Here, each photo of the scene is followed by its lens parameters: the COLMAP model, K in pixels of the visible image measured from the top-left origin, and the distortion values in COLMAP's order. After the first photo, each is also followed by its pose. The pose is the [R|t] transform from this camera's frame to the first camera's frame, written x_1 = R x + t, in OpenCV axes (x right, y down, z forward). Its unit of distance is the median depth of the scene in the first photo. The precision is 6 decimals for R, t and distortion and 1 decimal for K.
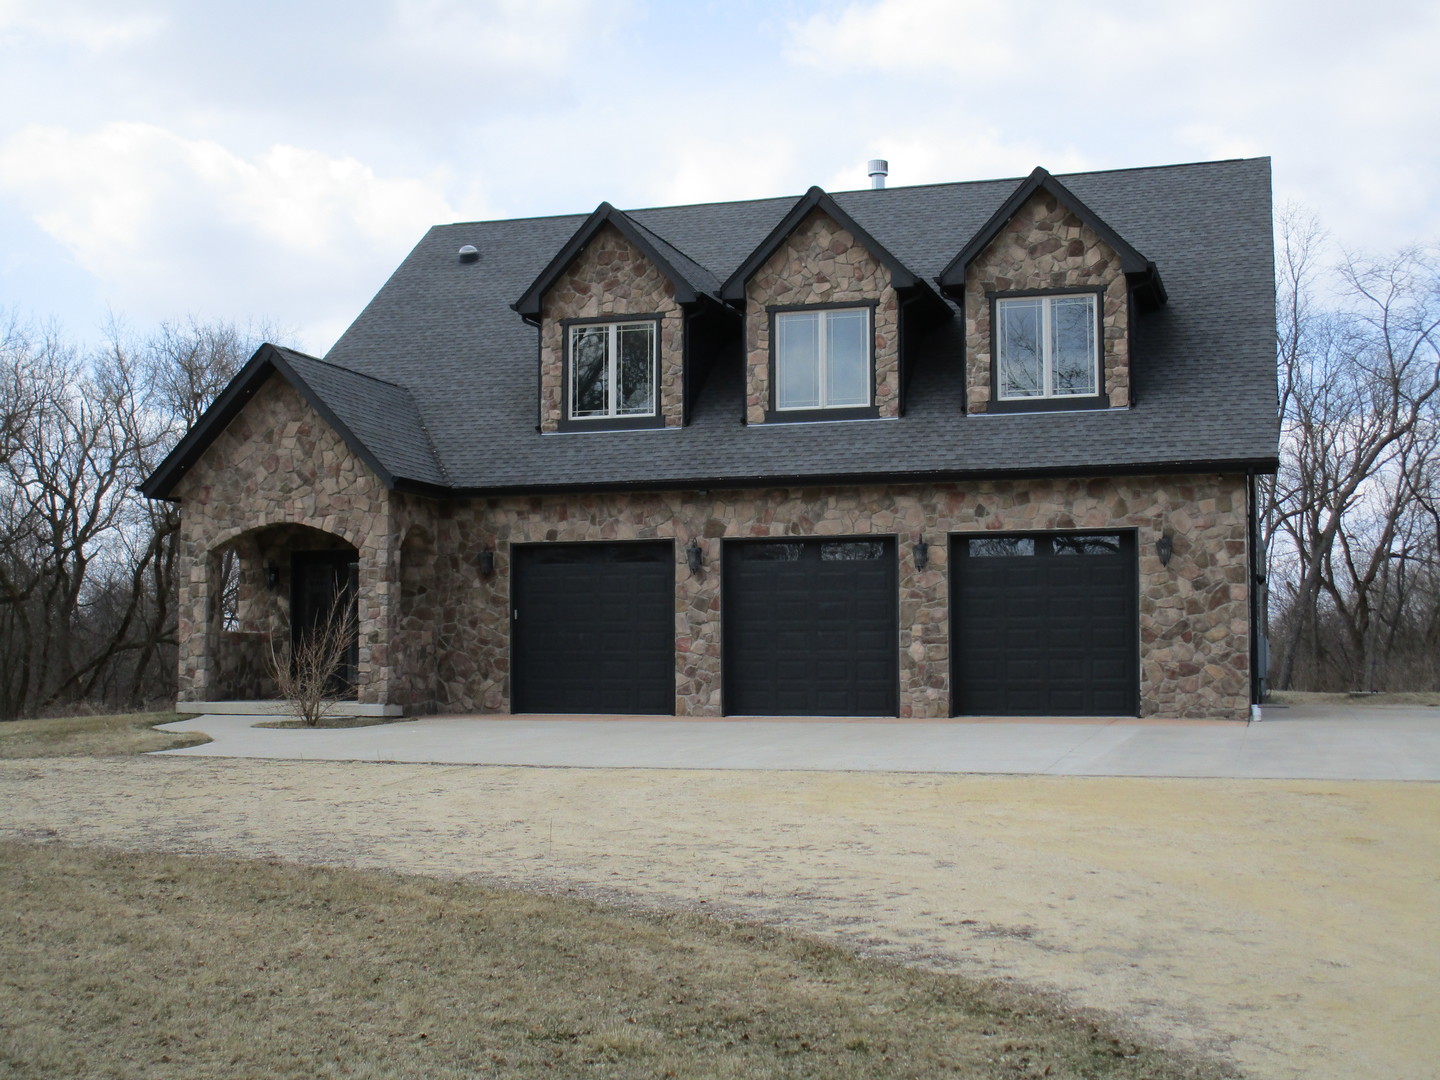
lens RADIAL K [[1828.8, 0, 713.8], [0, 1828.8, 512.7], [0, 0, 1]] dist [-0.096598, 0.000000]
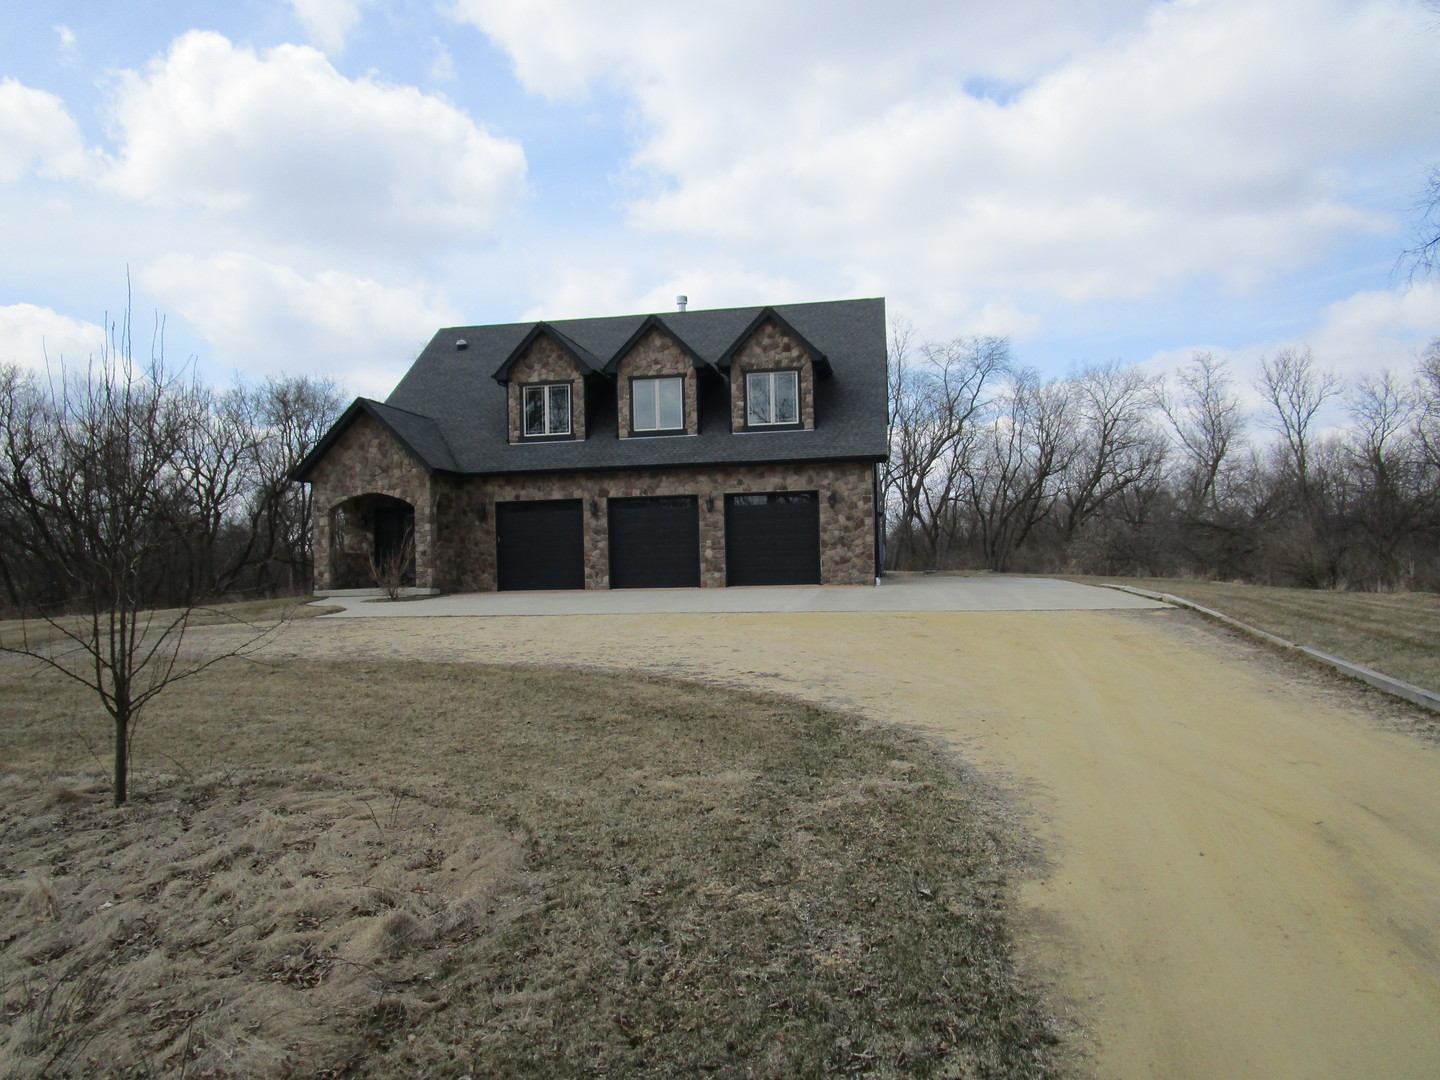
lens RADIAL K [[1025.6, 0, 722.5], [0, 1025.6, 527.6], [0, 0, 1]] dist [-0.027006, 0.013022]
pose [[0.990432, -0.018878, 0.136701, -0.024017], [0.012146, 0.998680, 0.049915, -0.007337], [-0.137463, -0.047777, 0.989354, -0.092430]]
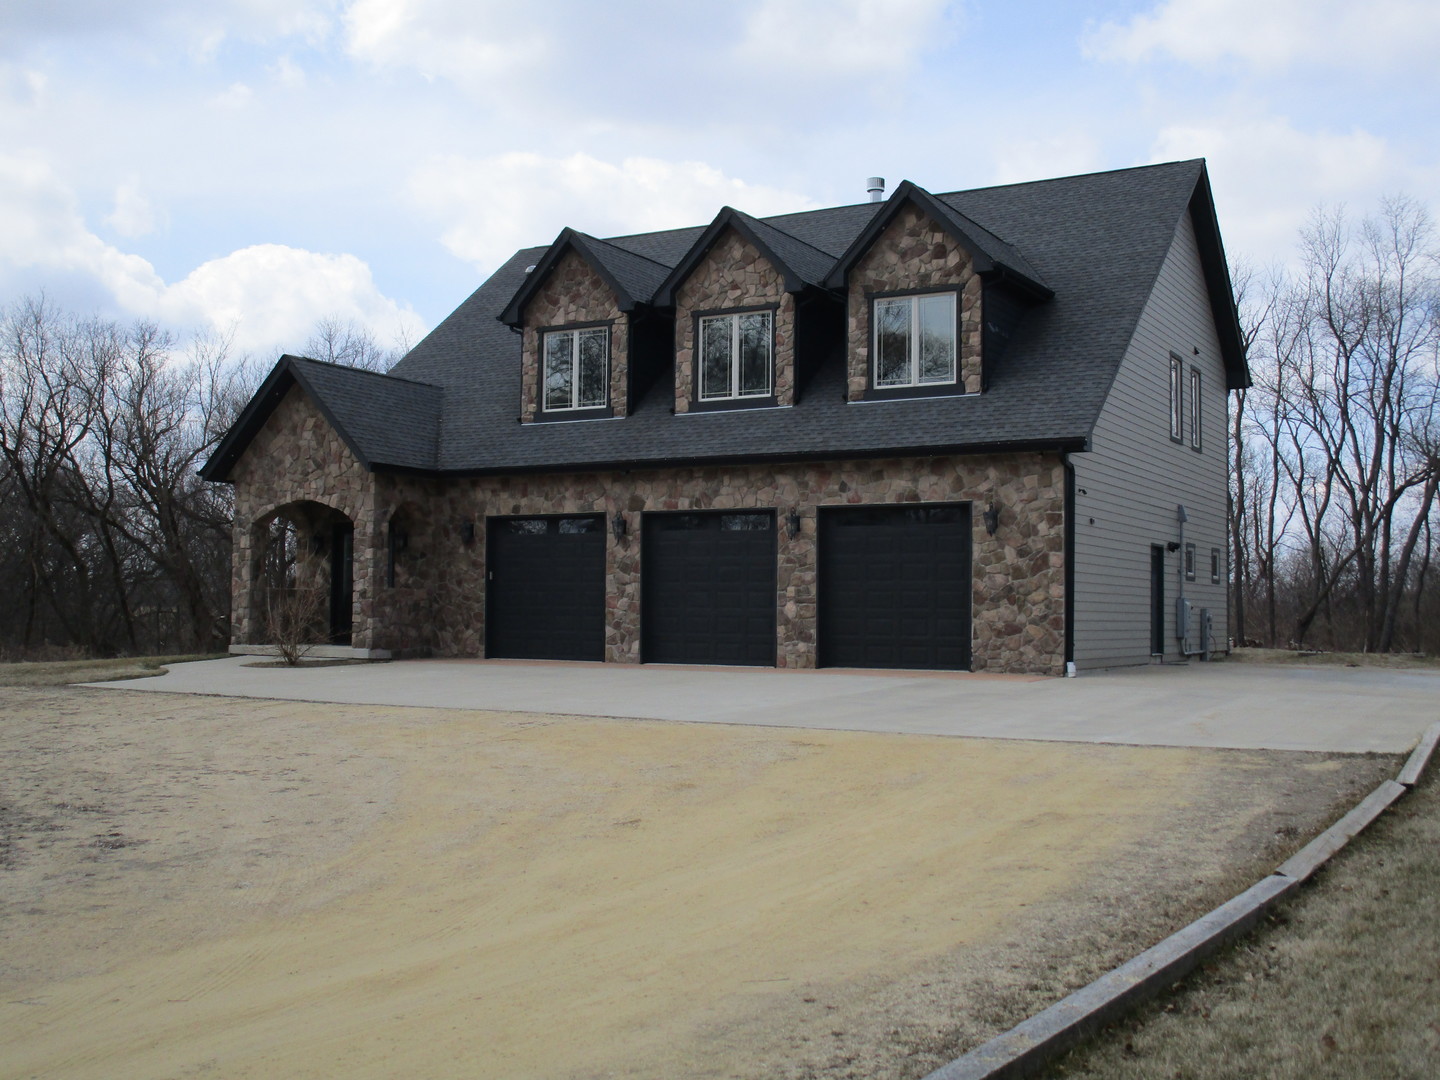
lens RADIAL K [[1572.2, 0, 697.4], [0, 1572.2, 507.2], [0, 0, 1]] dist [-0.092411, 0.000000]
pose [[0.976694, -0.003988, -0.214597, 0.254626], [0.006884, 0.999895, 0.012751, -0.001410], [0.214524, -0.013932, 0.976619, 0.024962]]
